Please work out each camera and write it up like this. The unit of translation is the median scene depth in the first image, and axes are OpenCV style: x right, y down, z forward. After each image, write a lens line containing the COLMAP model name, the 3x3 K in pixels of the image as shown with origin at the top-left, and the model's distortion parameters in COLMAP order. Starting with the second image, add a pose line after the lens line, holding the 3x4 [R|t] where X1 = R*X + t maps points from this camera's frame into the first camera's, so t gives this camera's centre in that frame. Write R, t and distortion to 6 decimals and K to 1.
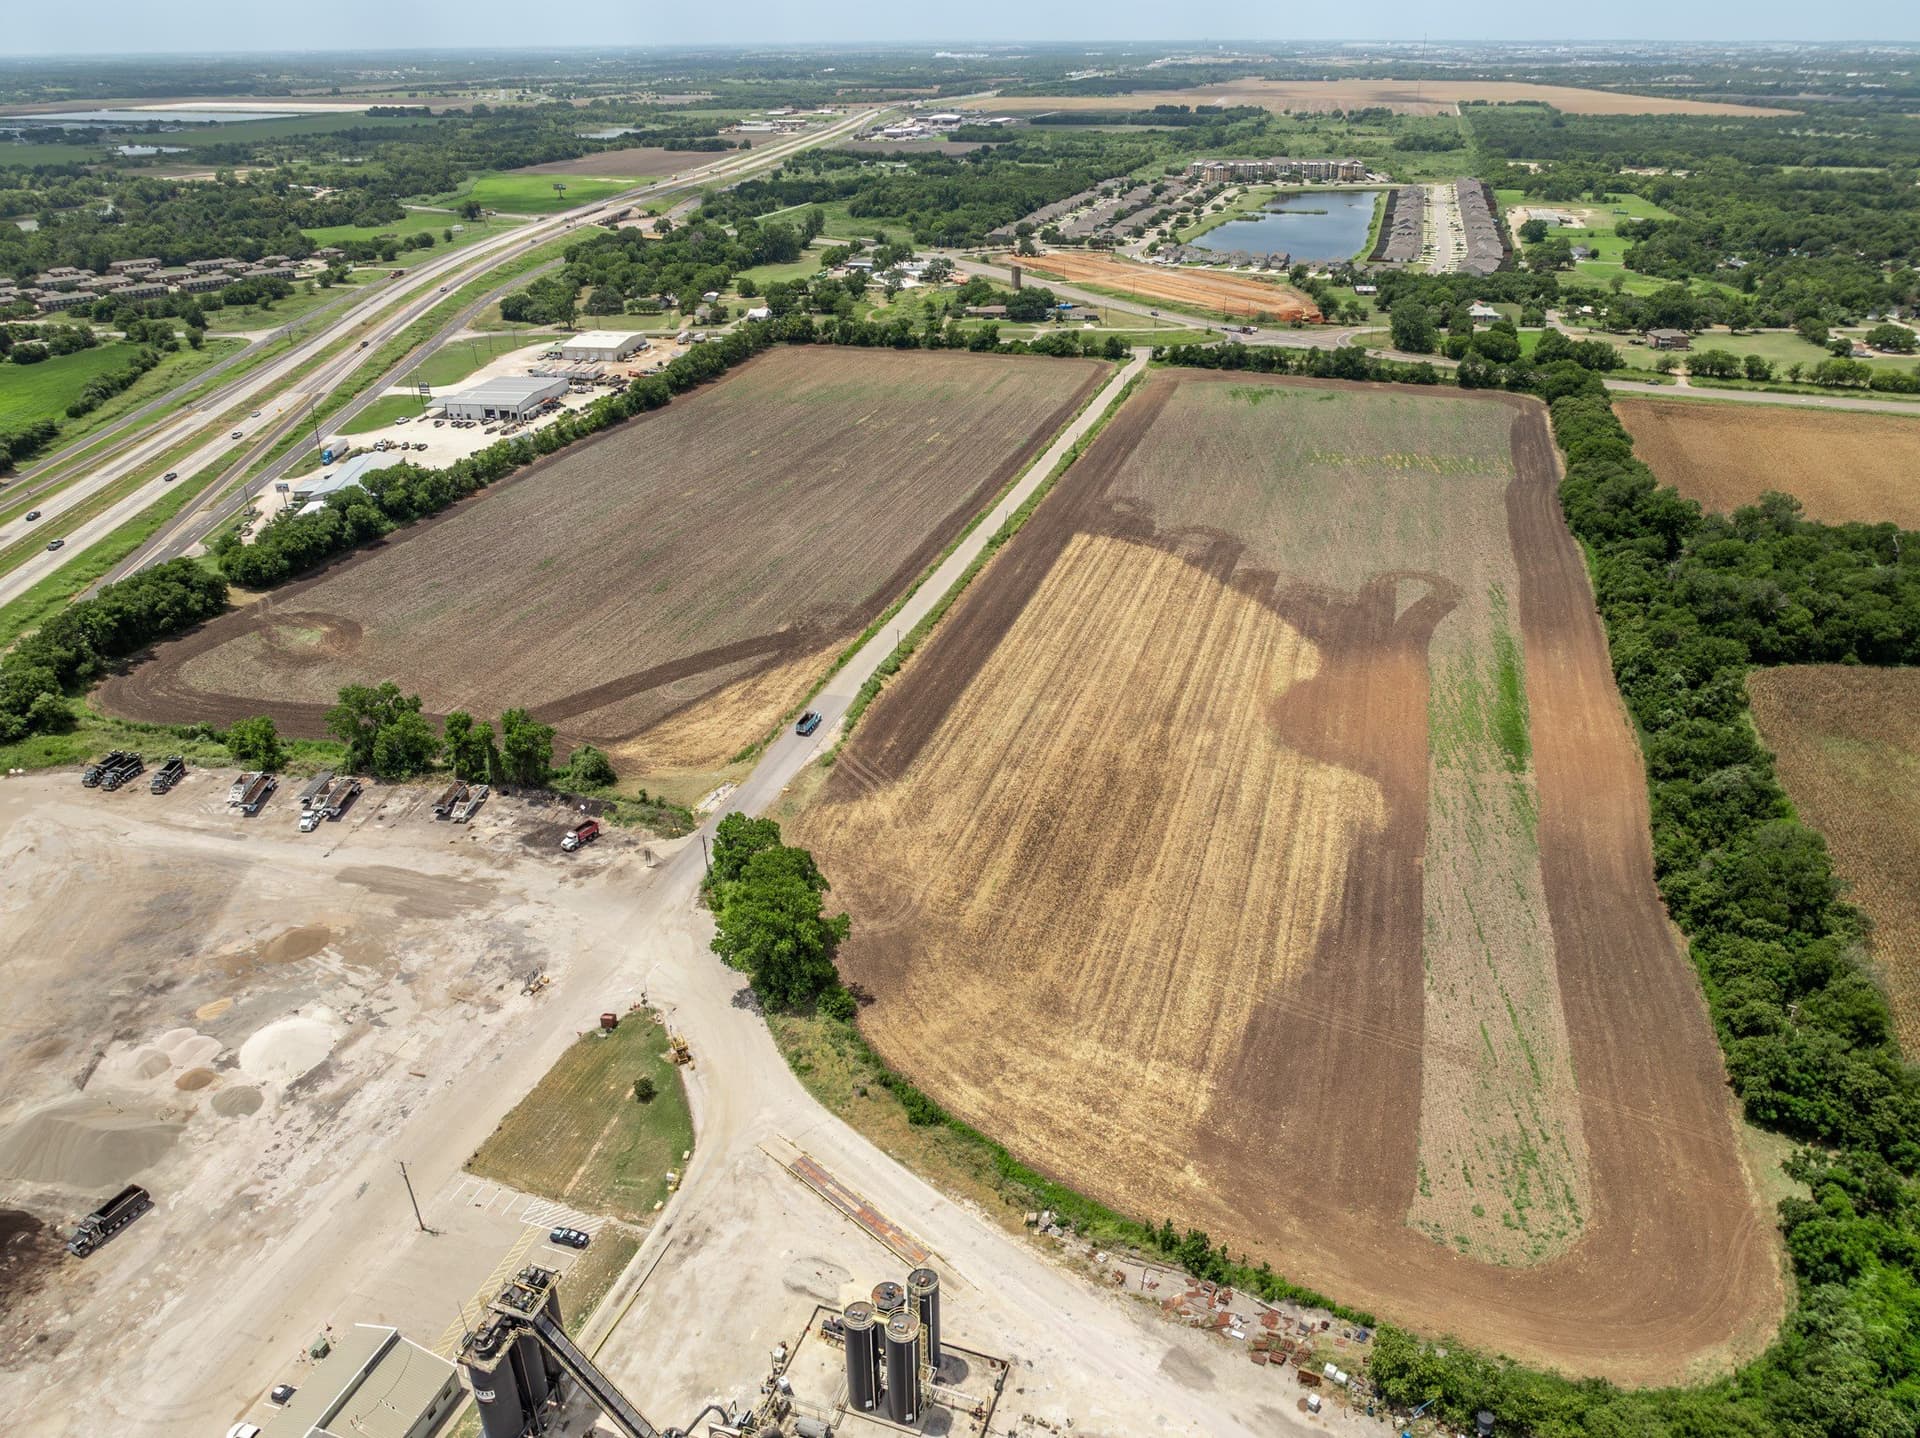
lens RADIAL K [[1345.2, 0, 960.9], [0, 1345.2, 709.0], [0, 0, 1]] dist [-0.032988, 0.022783]
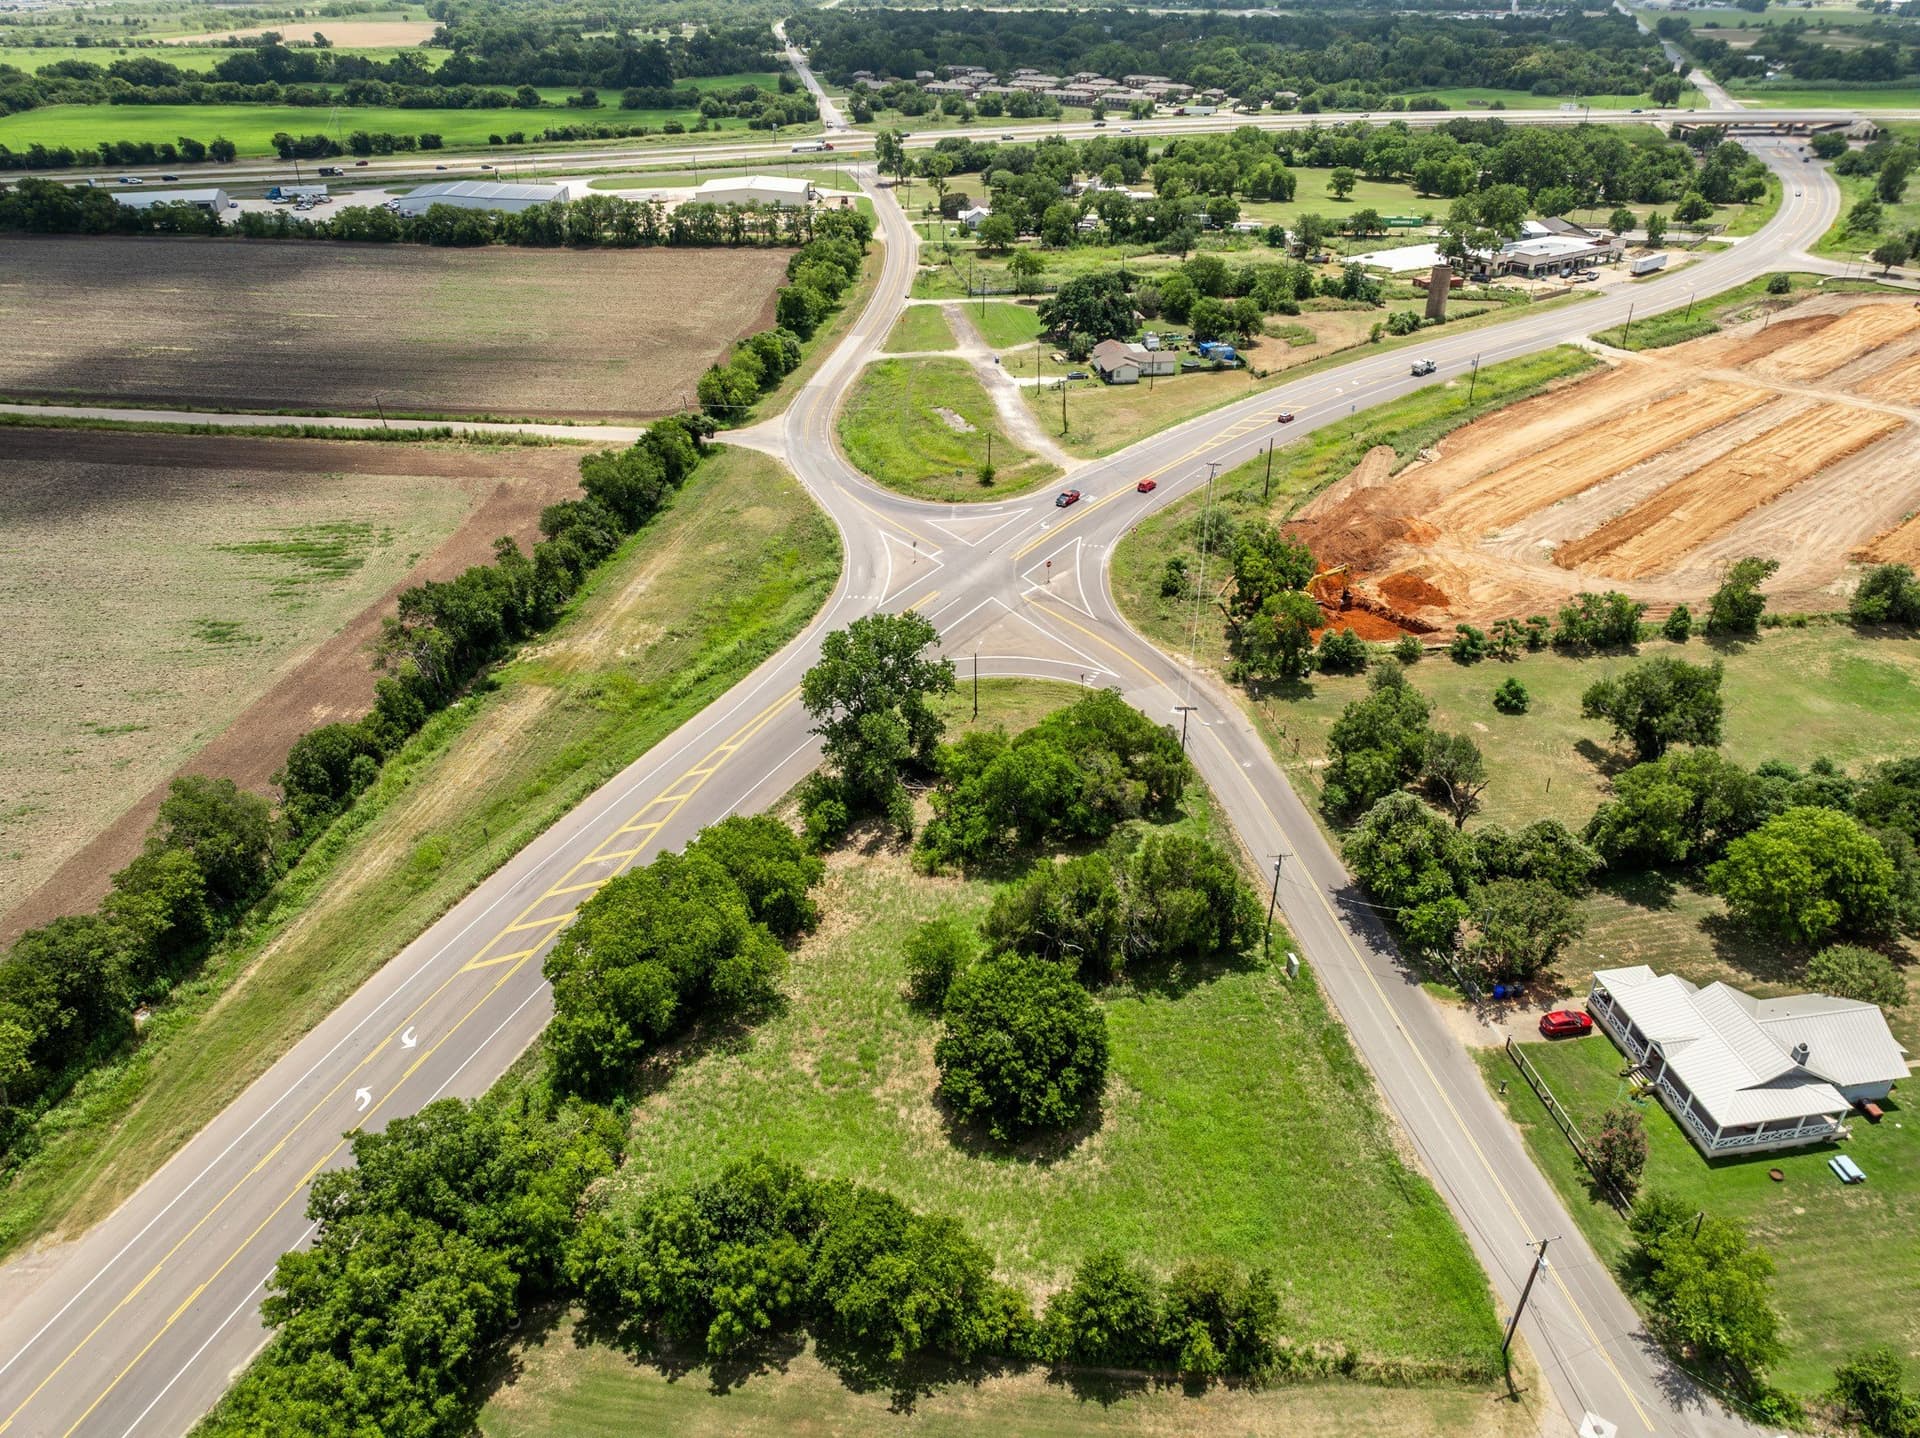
lens RADIAL K [[1345.2, 0, 960.9], [0, 1345.2, 709.0], [0, 0, 1]] dist [-0.032988, 0.022783]
pose [[0.168531, 0.496865, -0.851307, 0.964484], [-0.444629, 0.809122, 0.384222, -0.689253], [0.879717, 0.313763, 0.357282, 1.690476]]
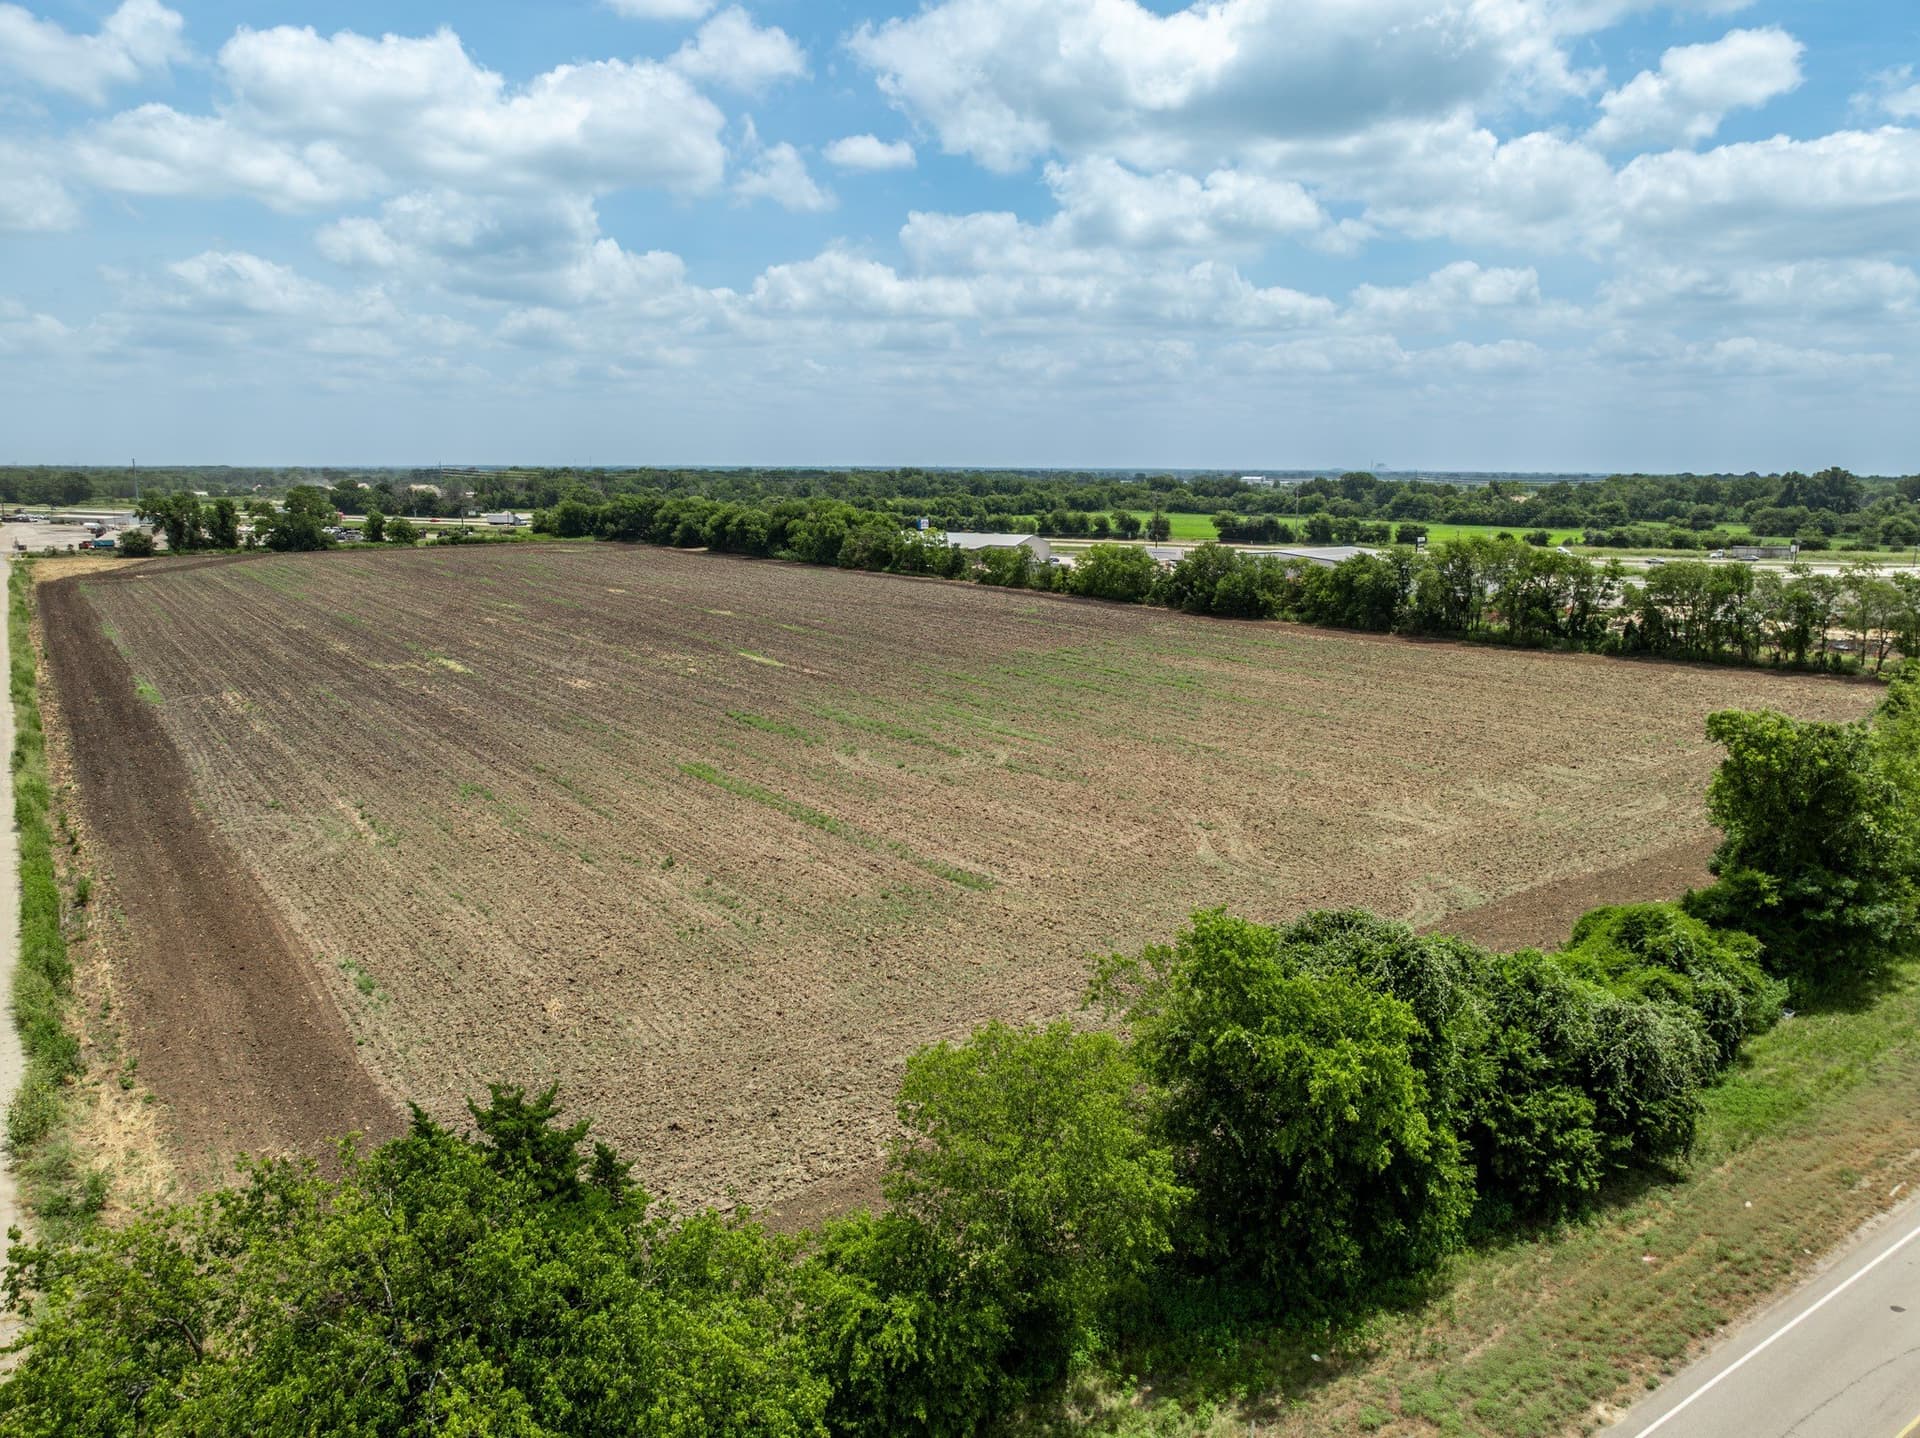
lens RADIAL K [[1349.2, 0, 956.1], [0, 1349.2, 691.2], [0, 0, 1]] dist [-0.042683, 0.027468]
pose [[-0.607995, 0.131245, -0.783018, 0.243354], [-0.357905, 0.835038, 0.417869, -0.558718], [0.708694, 0.534308, -0.460726, 1.822333]]
